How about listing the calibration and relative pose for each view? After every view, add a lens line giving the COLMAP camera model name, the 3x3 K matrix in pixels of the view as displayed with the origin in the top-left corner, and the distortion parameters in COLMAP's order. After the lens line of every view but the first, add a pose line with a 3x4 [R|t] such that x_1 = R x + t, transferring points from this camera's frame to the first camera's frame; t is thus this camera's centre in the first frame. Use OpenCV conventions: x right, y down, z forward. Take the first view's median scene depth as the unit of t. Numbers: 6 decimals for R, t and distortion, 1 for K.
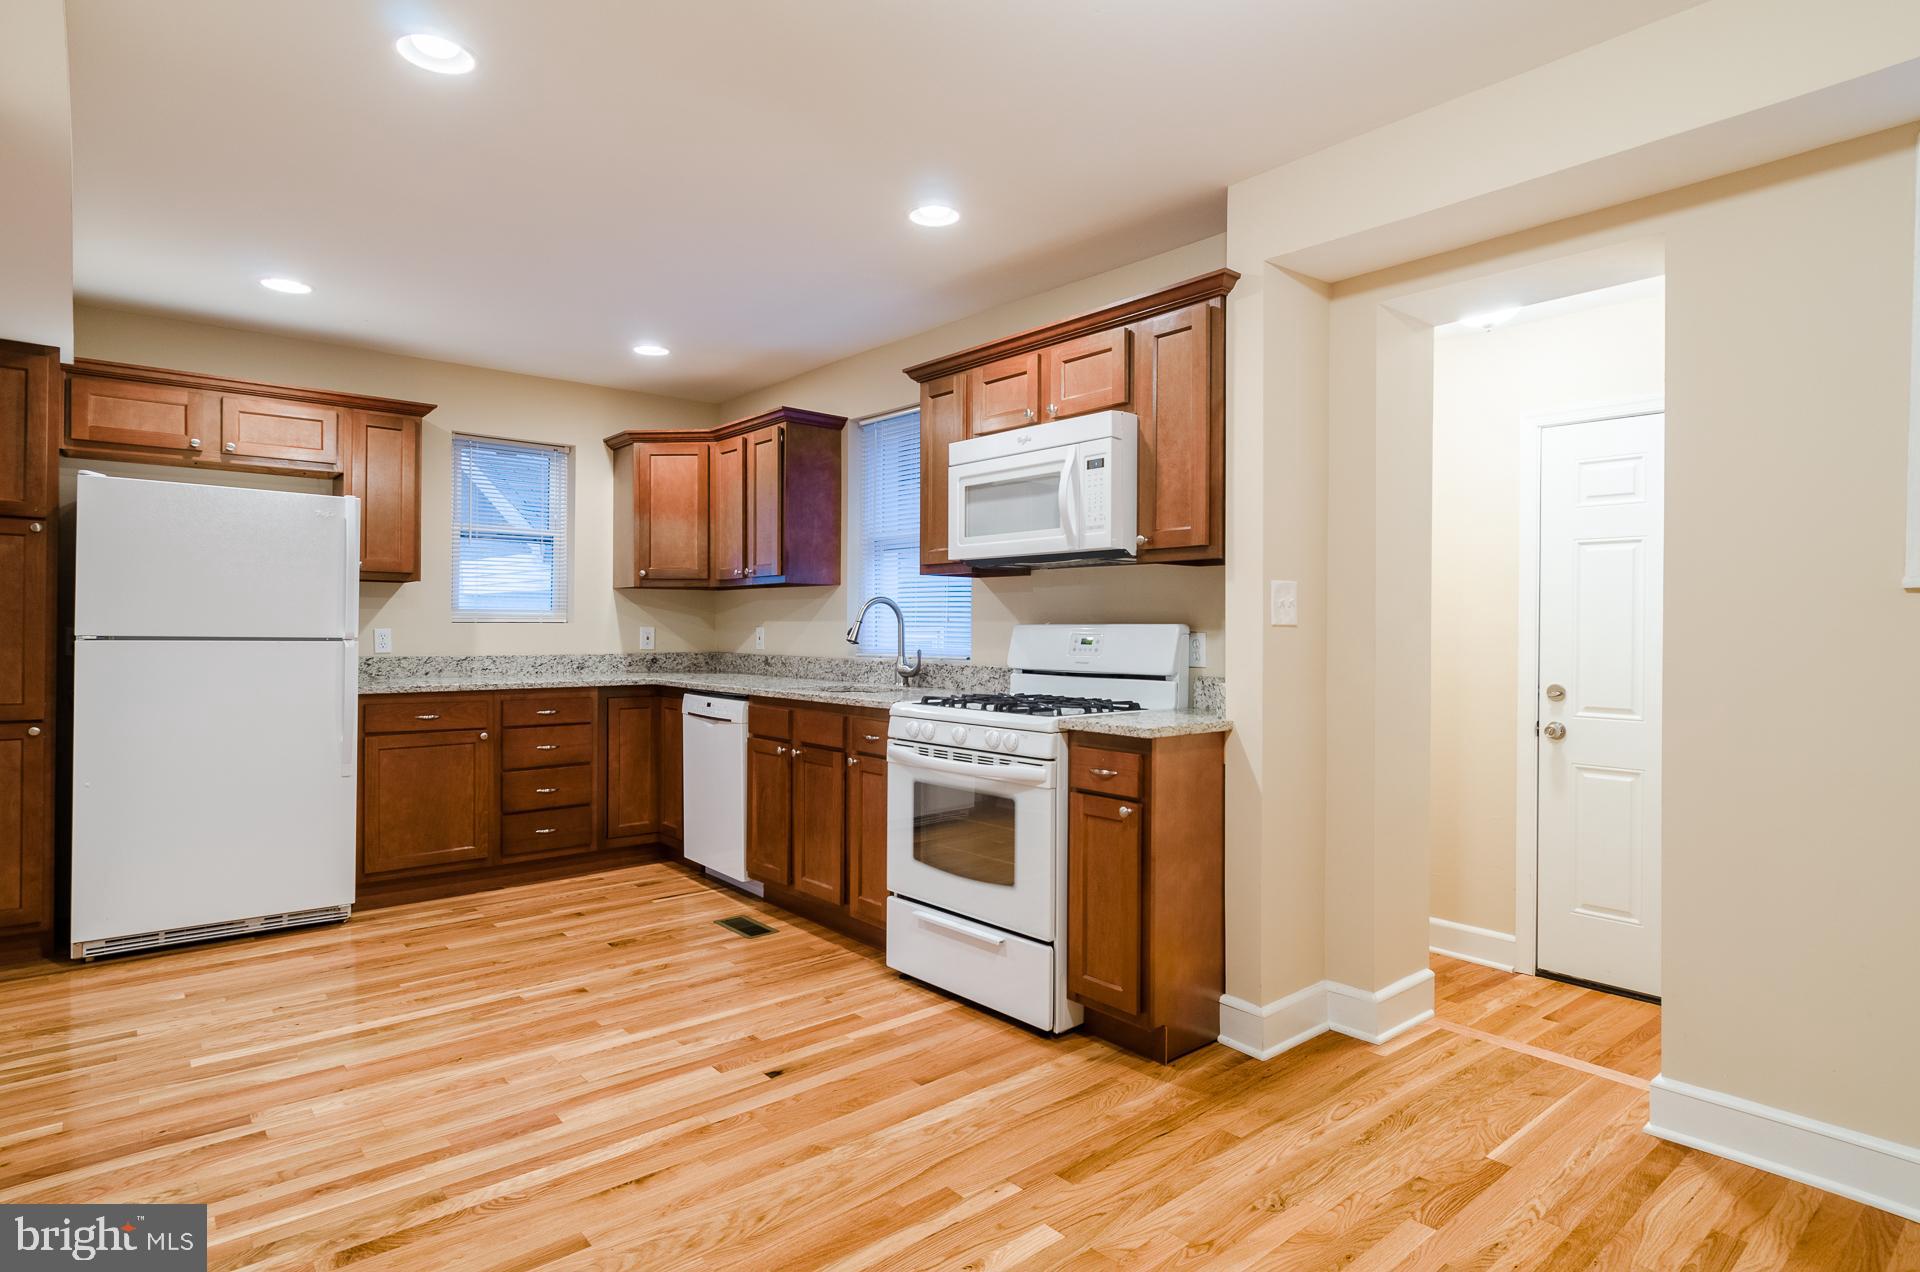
lens RADIAL K [[1010.5, 0, 963.5], [0, 1010.5, 629.6], [0, 0, 1]] dist [0.005749, -0.004828]
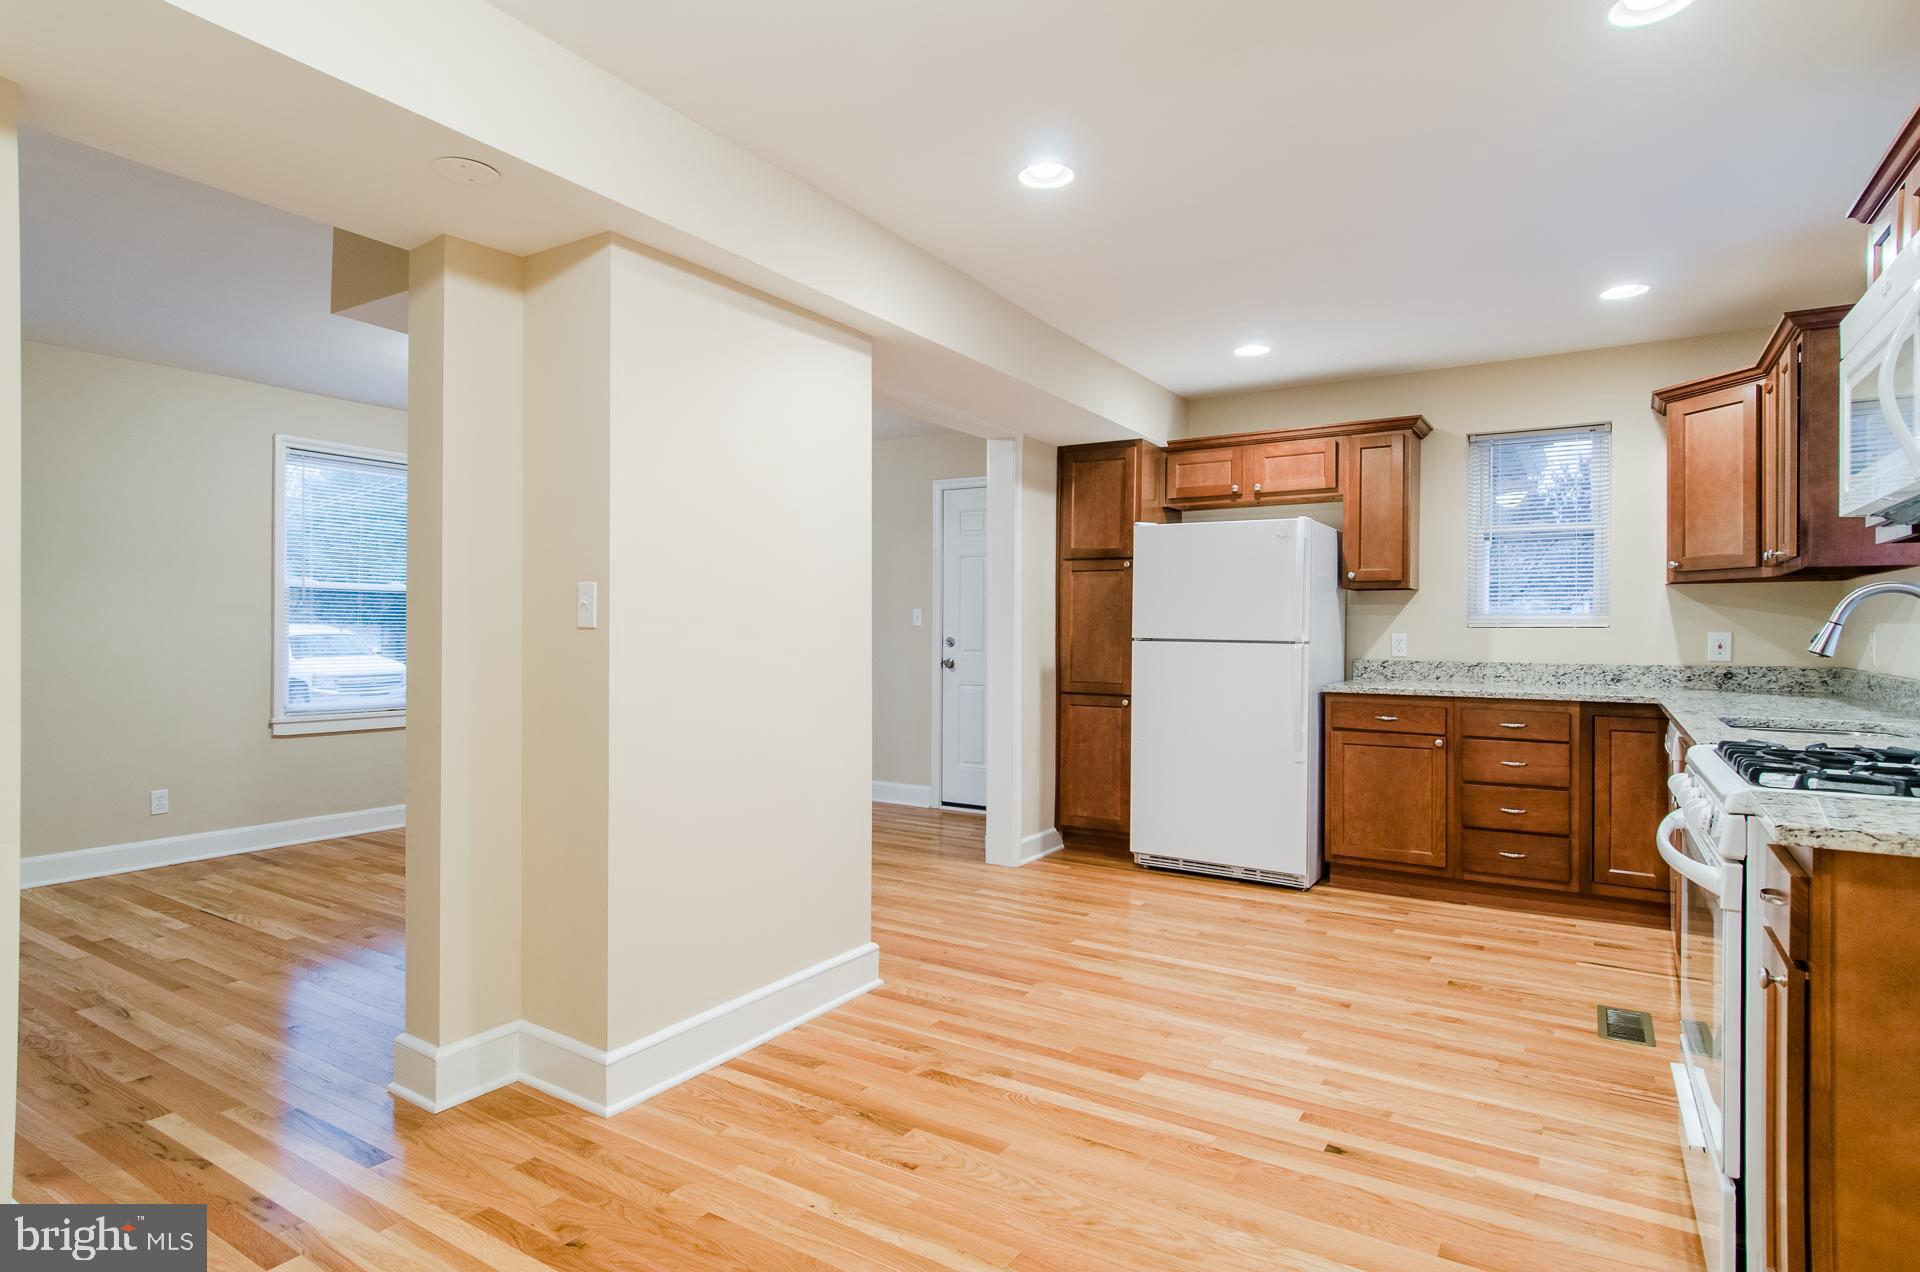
lens RADIAL K [[1010.5, 0, 967.6], [0, 1010.5, 631.1], [0, 0, 1]] dist [0.005749, -0.004828]
pose [[0.297279, -0.001479, -0.954789, 0.414469], [-0.004008, 0.999988, -0.002797, 0.001387], [0.954782, 0.004658, 0.297270, 0.339504]]
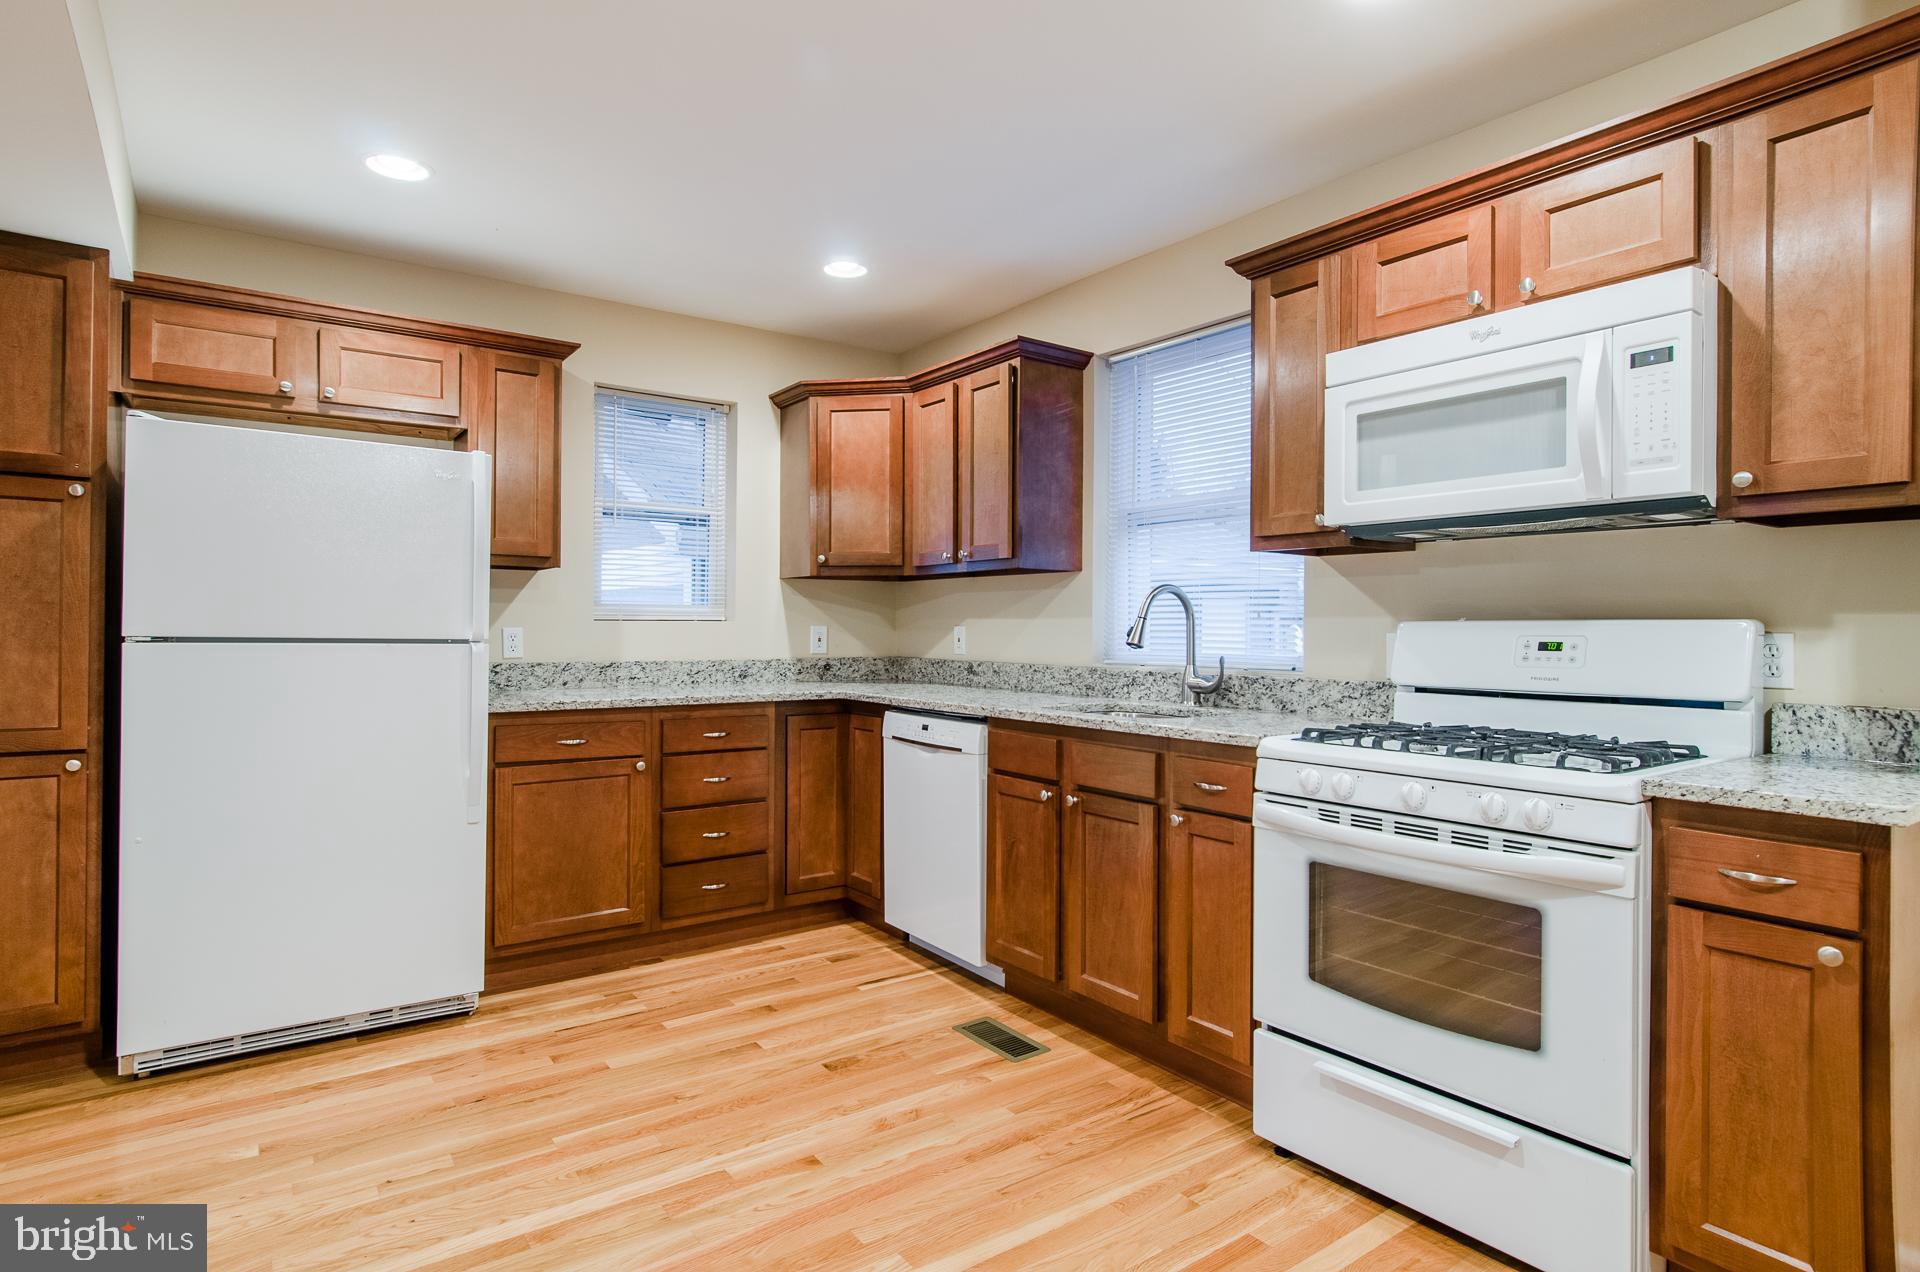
lens RADIAL K [[1010.5, 0, 963.2], [0, 1010.5, 630.0], [0, 0, 1]] dist [0.005749, -0.004828]
pose [[0.996693, 0.000462, -0.081254, -0.207433], [-0.000509, 1.000000, -0.000562, 0.001403], [0.081253, 0.000602, 0.996693, 0.311934]]
